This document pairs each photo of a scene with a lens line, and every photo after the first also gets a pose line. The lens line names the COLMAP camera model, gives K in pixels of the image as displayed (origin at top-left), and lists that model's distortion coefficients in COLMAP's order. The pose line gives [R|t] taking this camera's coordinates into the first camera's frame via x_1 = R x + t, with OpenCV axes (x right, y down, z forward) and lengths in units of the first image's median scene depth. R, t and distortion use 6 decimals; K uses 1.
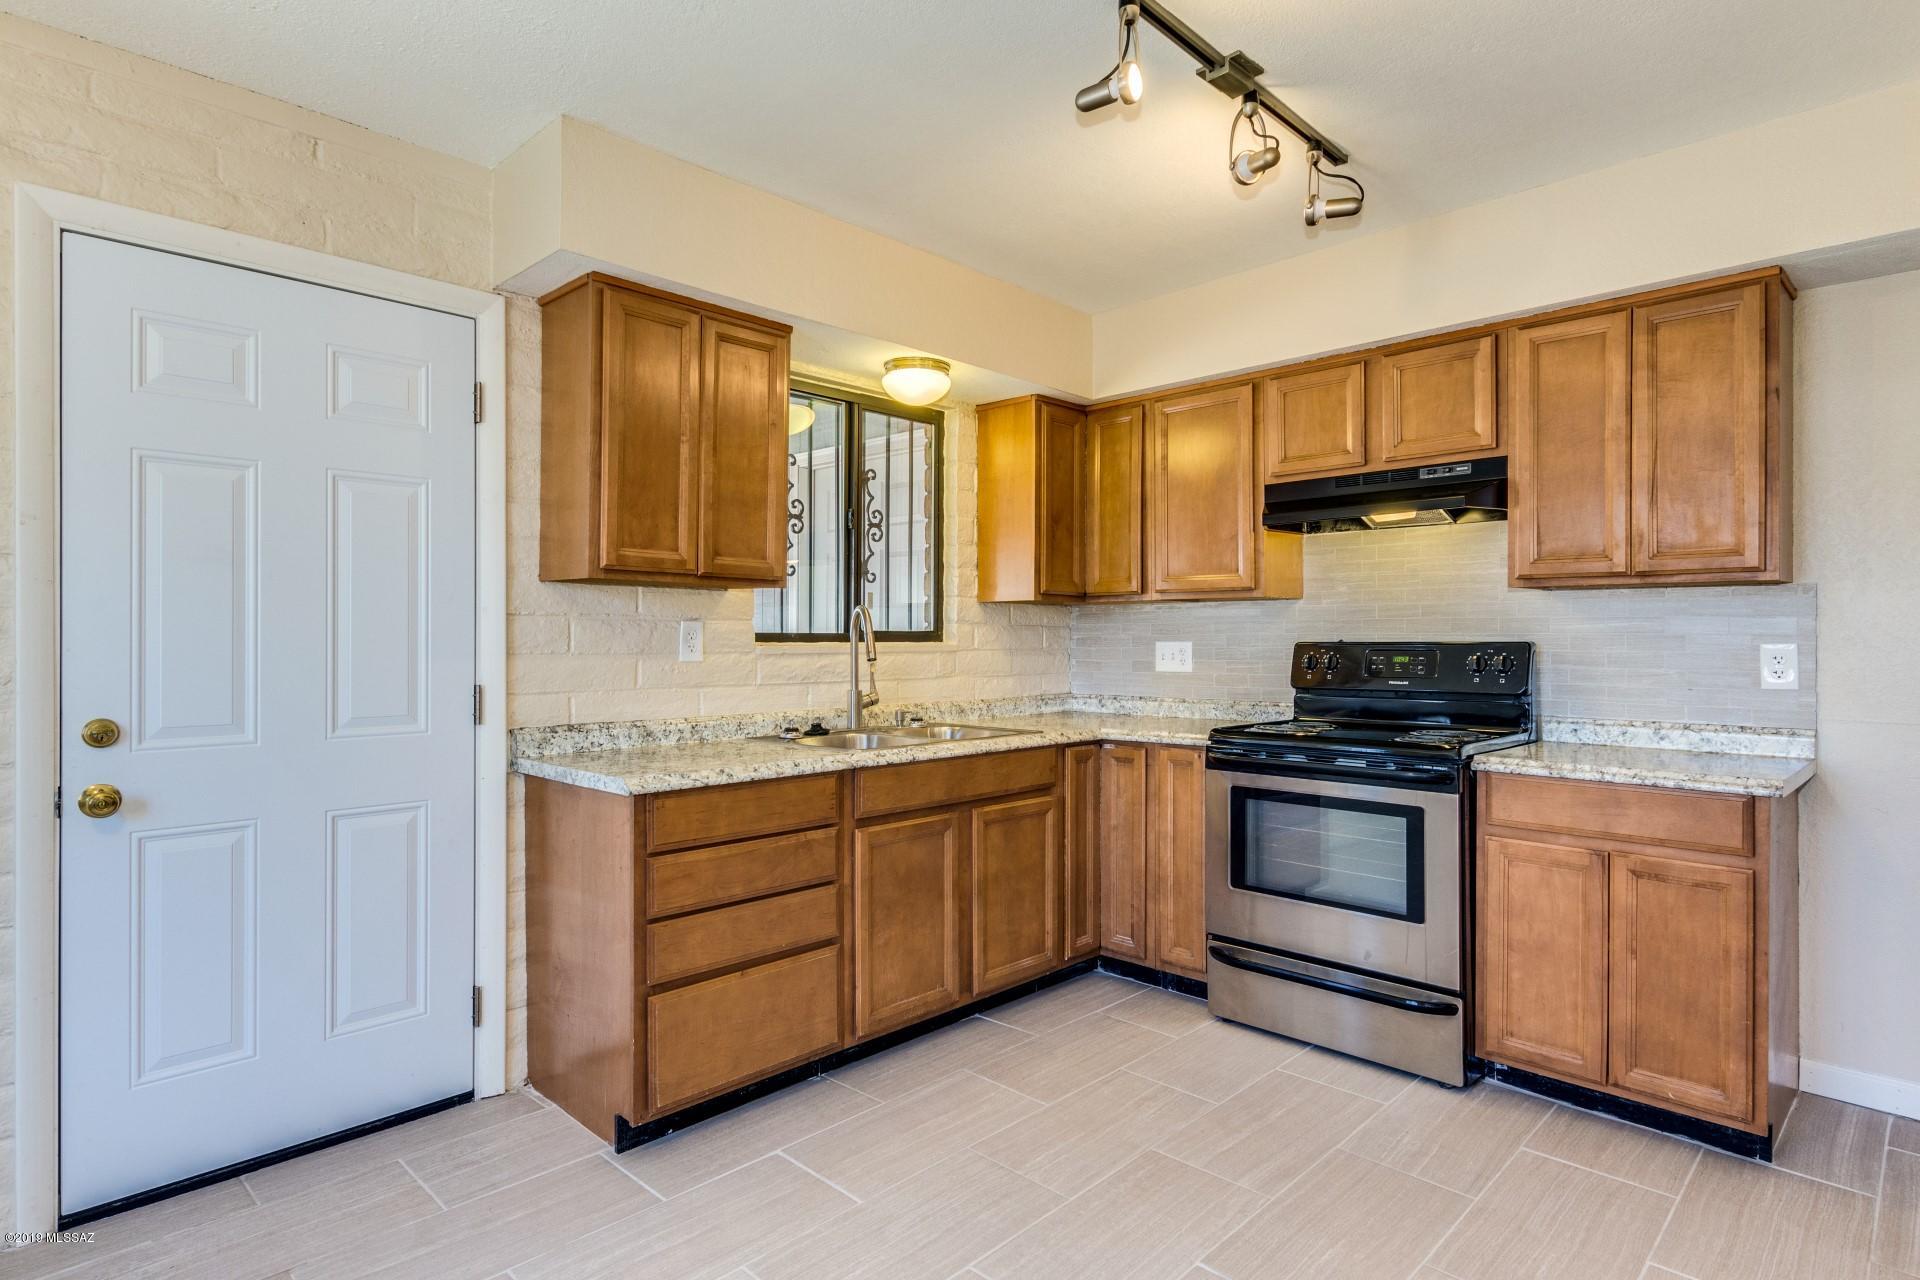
lens RADIAL K [[1025.0, 0, 972.9], [0, 1025.0, 636.5], [0, 0, 1]] dist [0.009379, -0.003027]
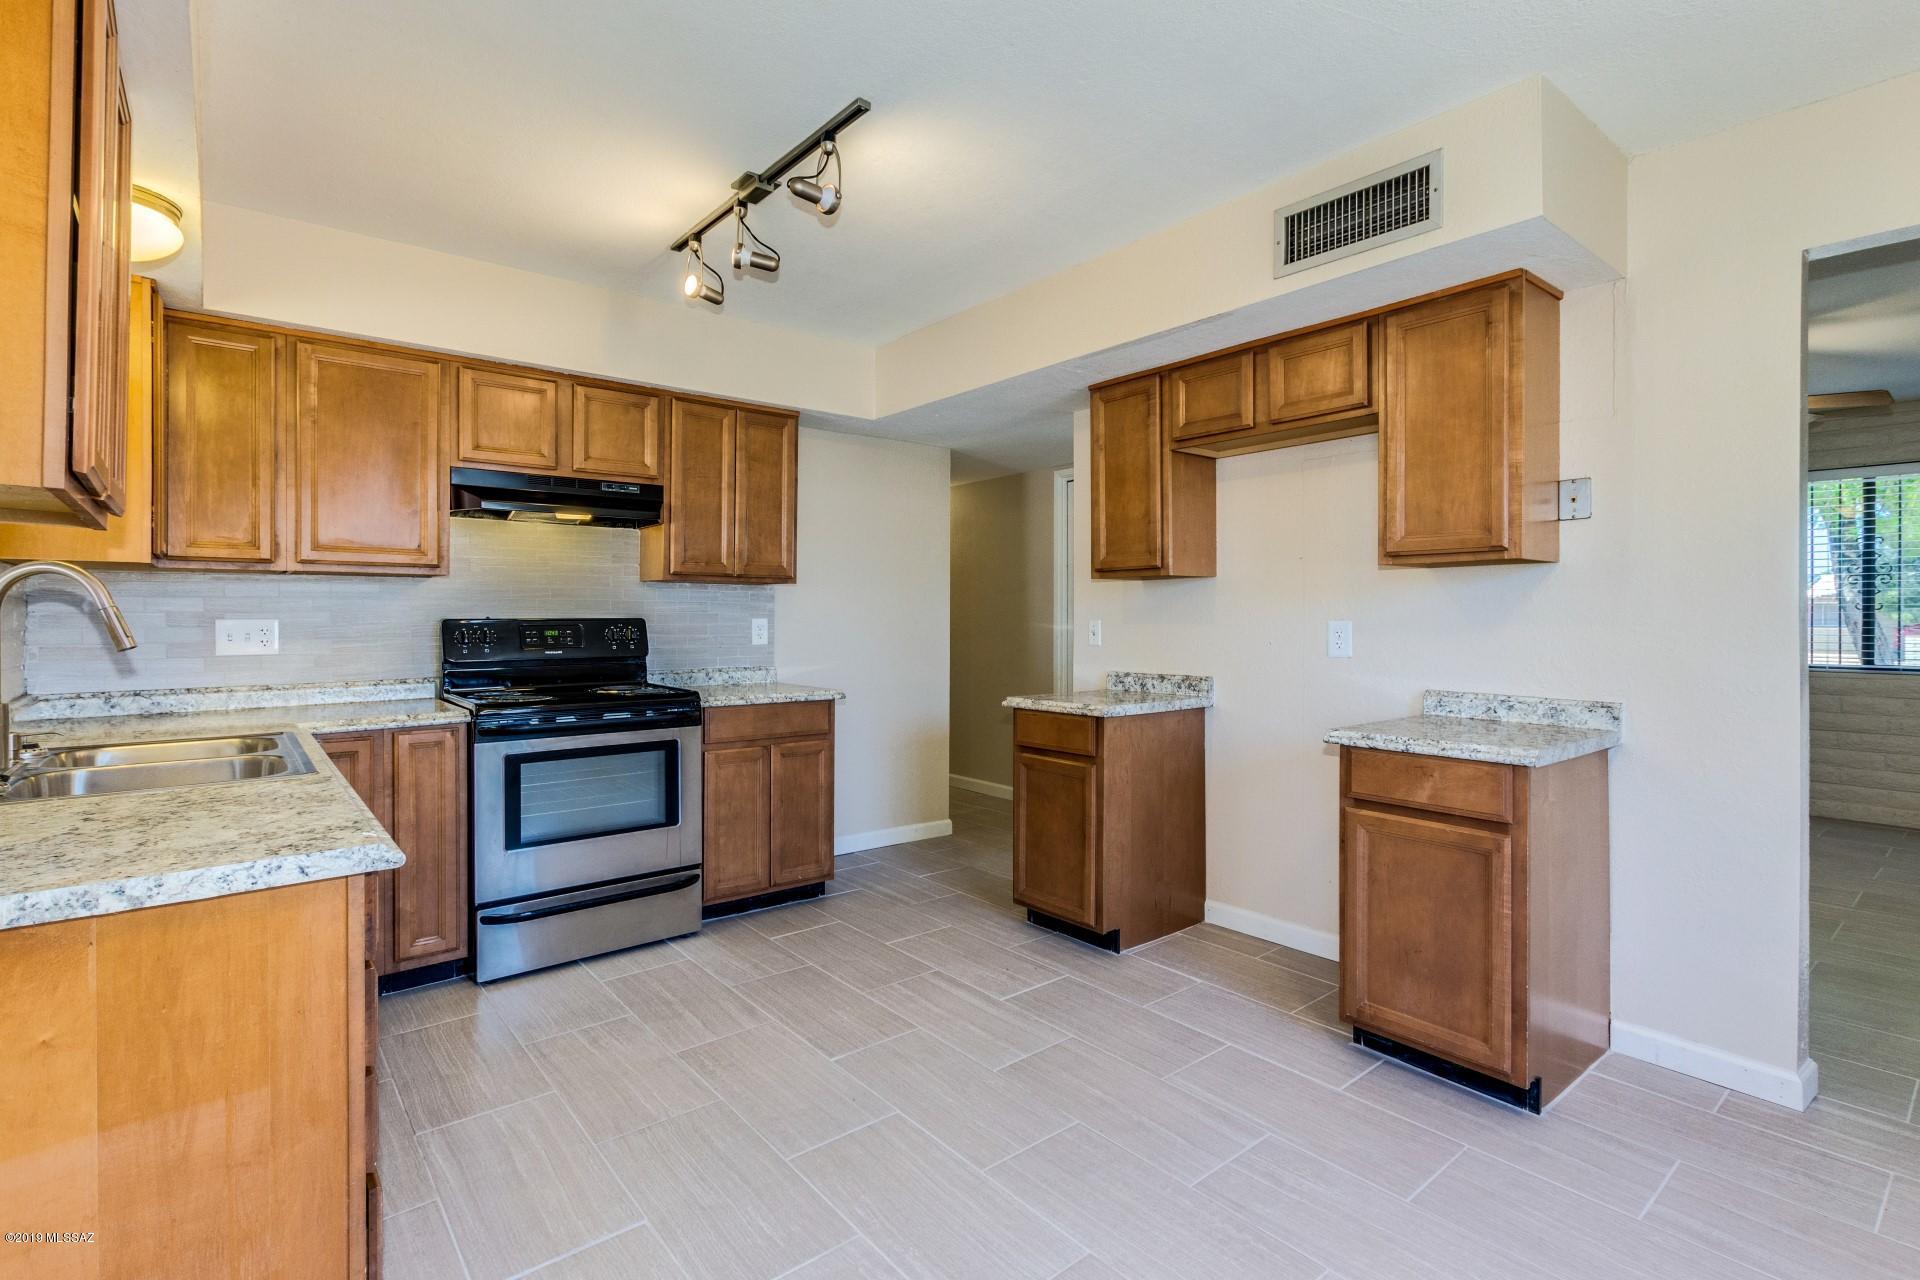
lens RADIAL K [[889.2, 0, 961.0], [0, 889.2, 624.9], [0, 0, 1]] dist [0.009763, -0.003841]
pose [[0.107525, -0.014255, 0.994100, -0.697198], [-0.007580, 0.999856, 0.015157, -0.008071], [-0.994174, -0.009165, 0.107401, 0.497590]]
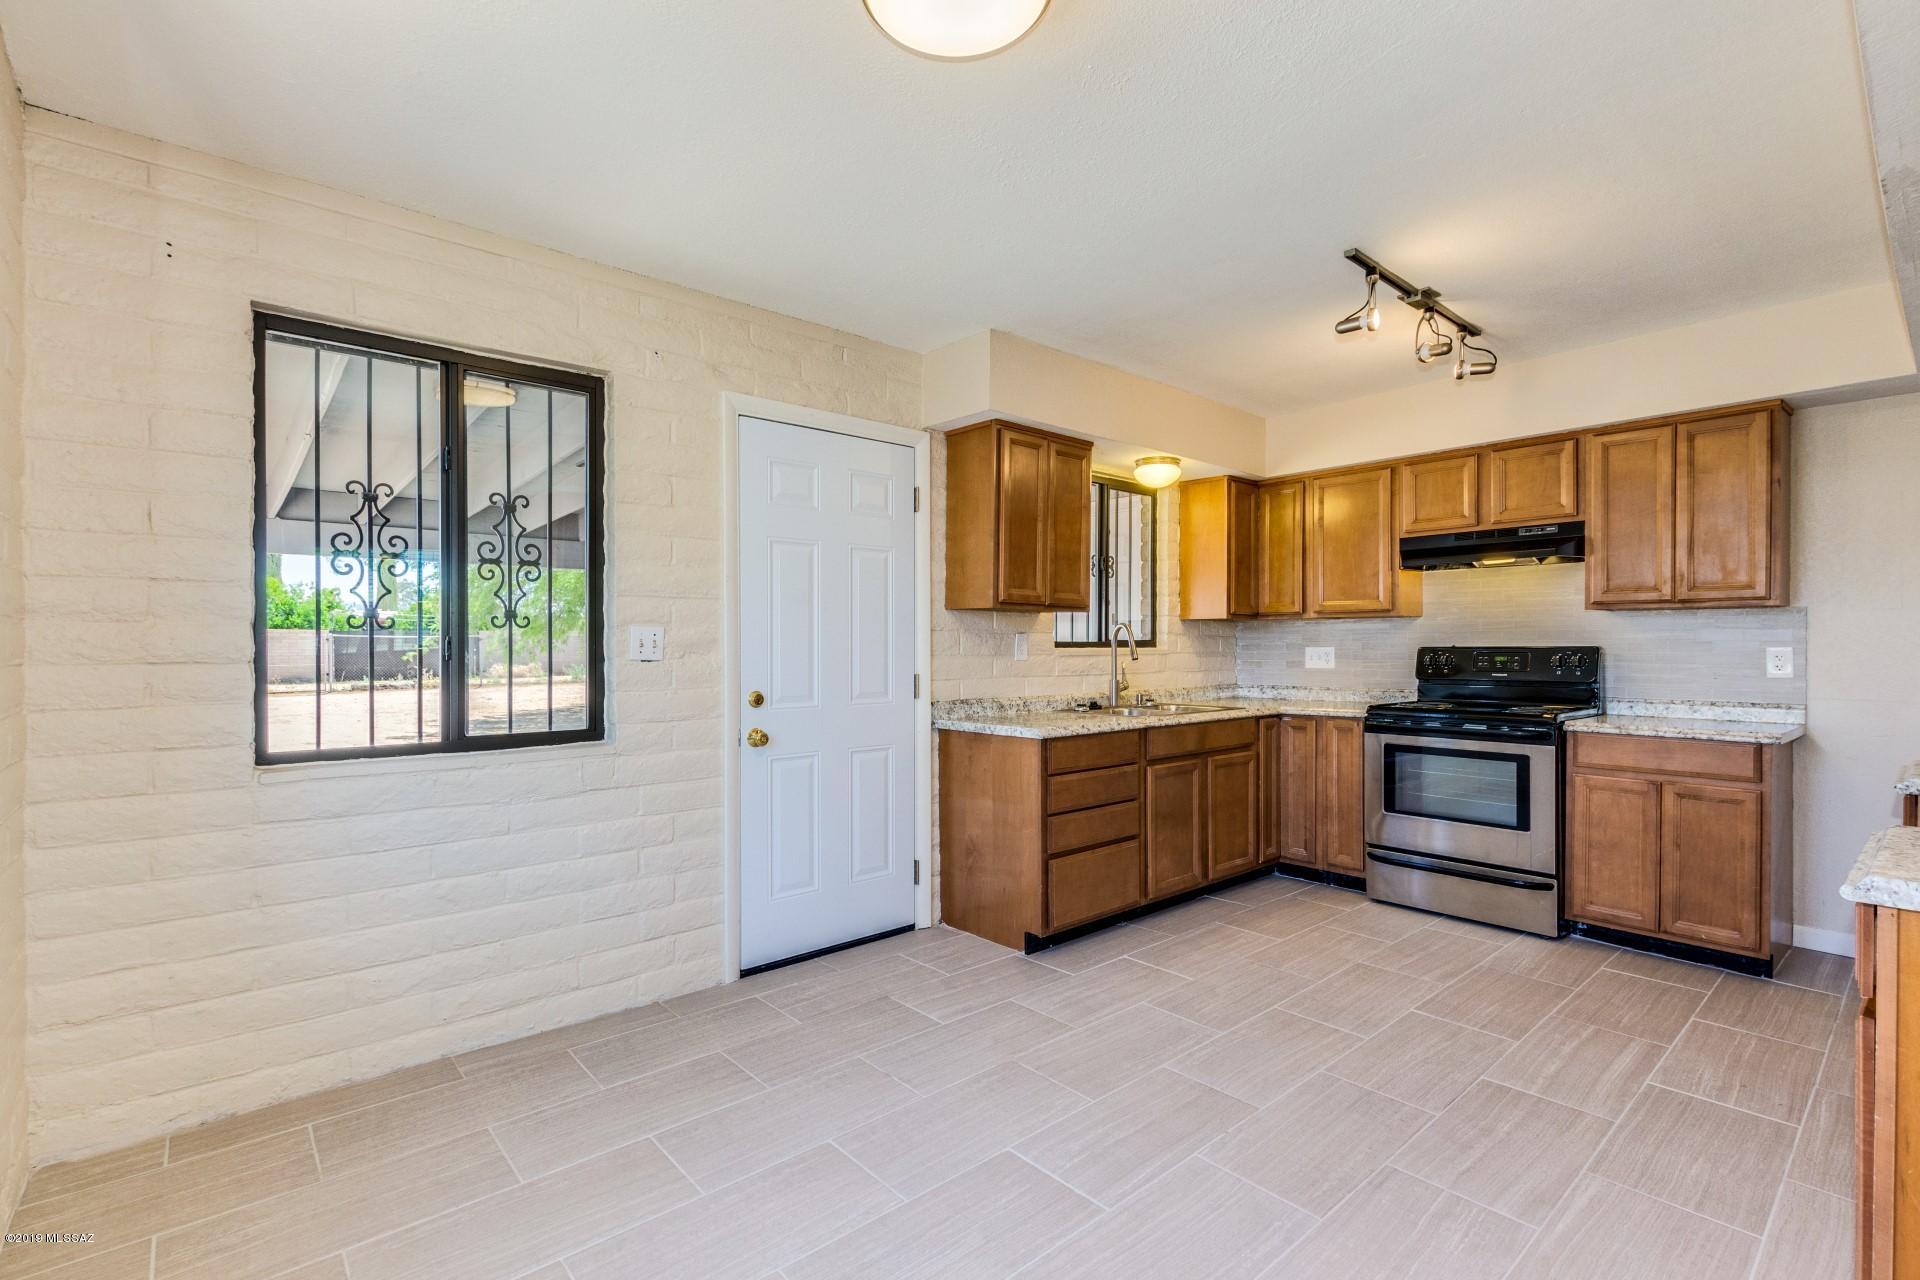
lens RADIAL K [[889.2, 0, 961.0], [0, 889.2, 651.1], [0, 0, 1]] dist [0.009763, -0.003841]
pose [[0.996774, -0.001626, -0.080246, -0.292190], [0.002299, 0.999963, 0.008283, -0.000651], [0.080229, -0.008441, 0.996741, -0.381716]]
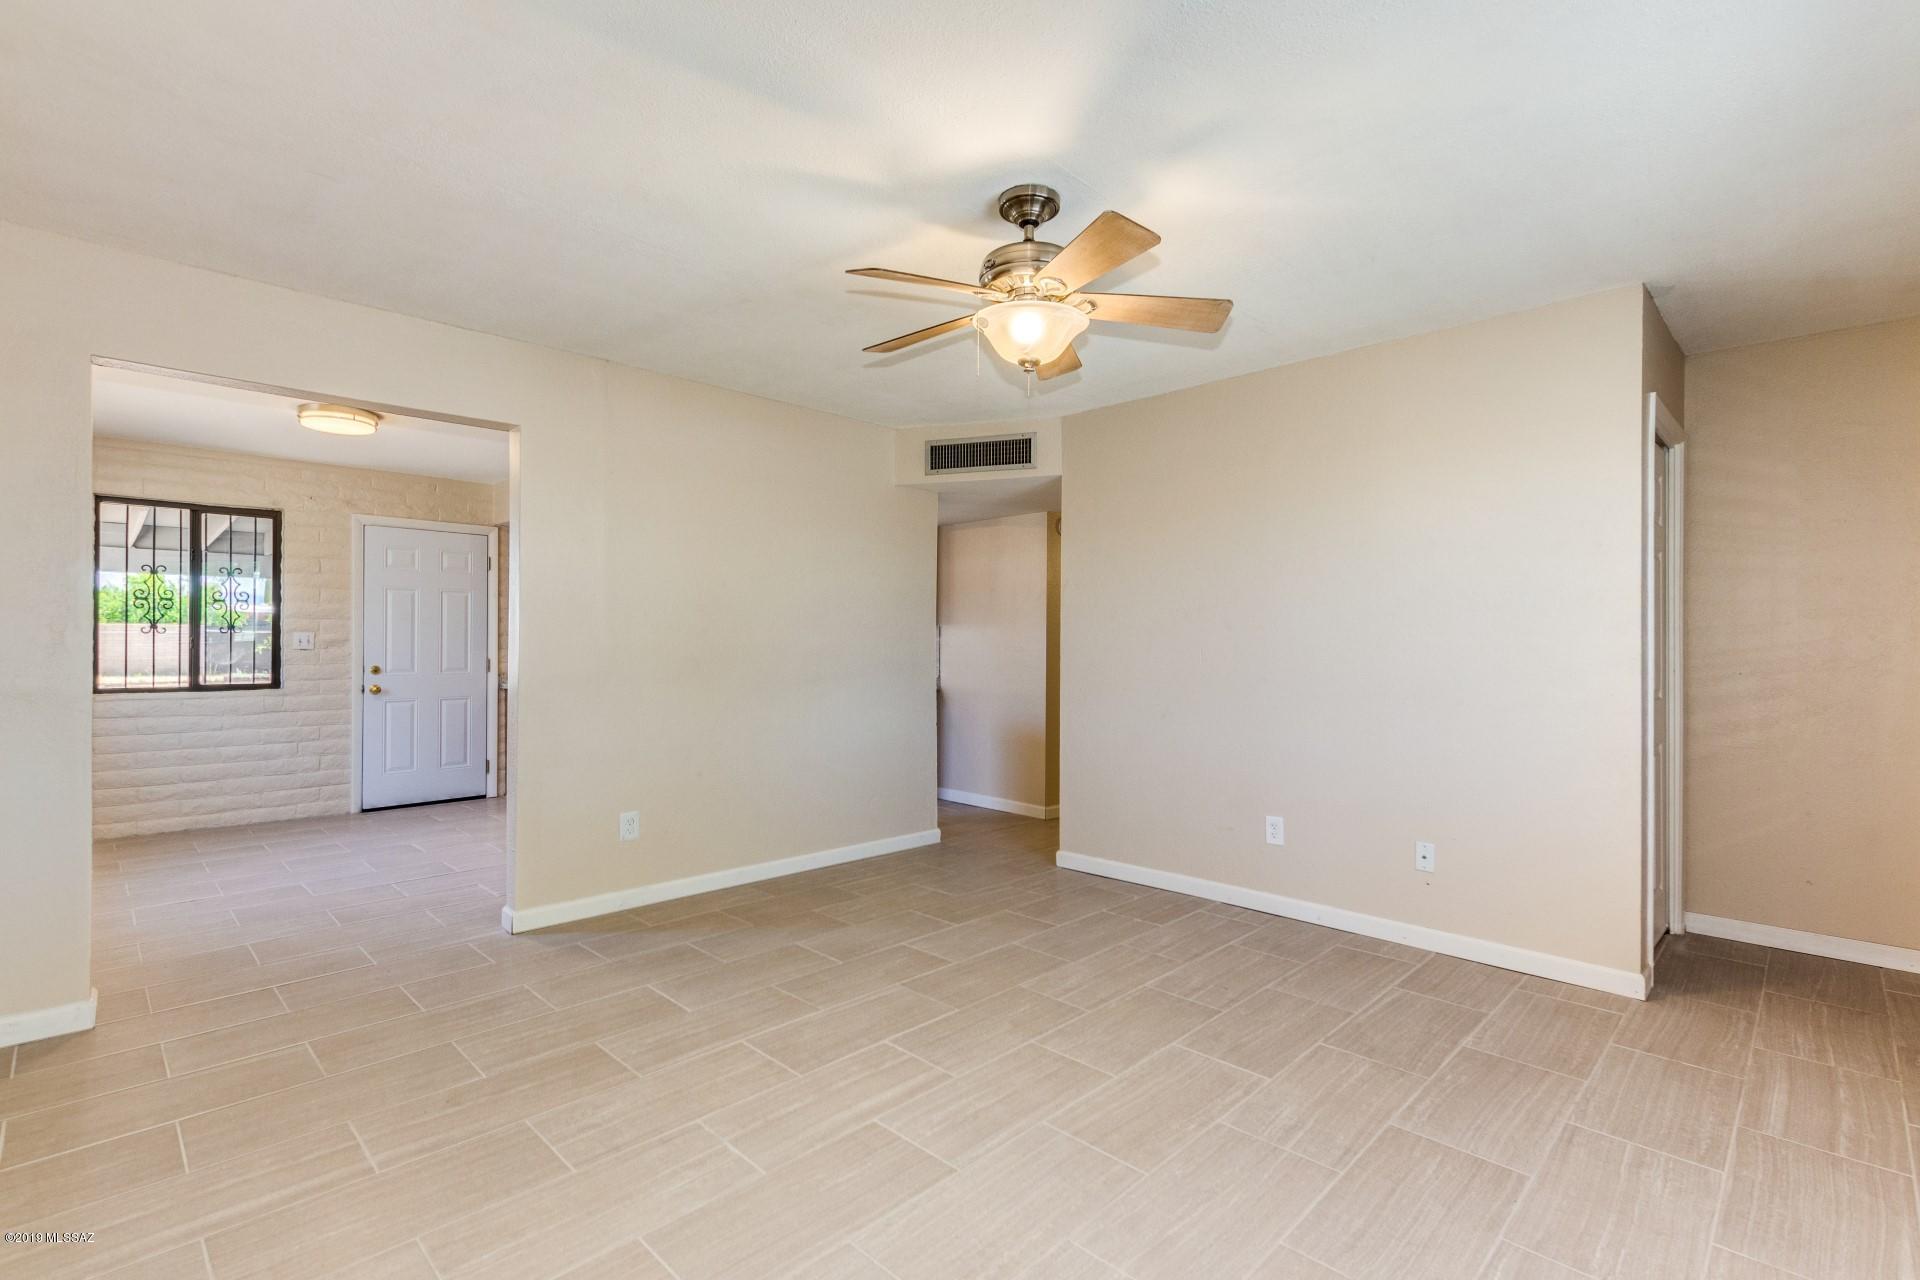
lens RADIAL K [[889.2, 0, 959.9], [0, 889.2, 644.7], [0, 0, 1]] dist [0.009763, -0.003841]
pose [[0.999955, 0.006822, 0.006602, 0.842096], [-0.006823, 0.999977, 0.000151, -0.004104], [-0.006601, -0.000196, 0.999978, -1.544889]]
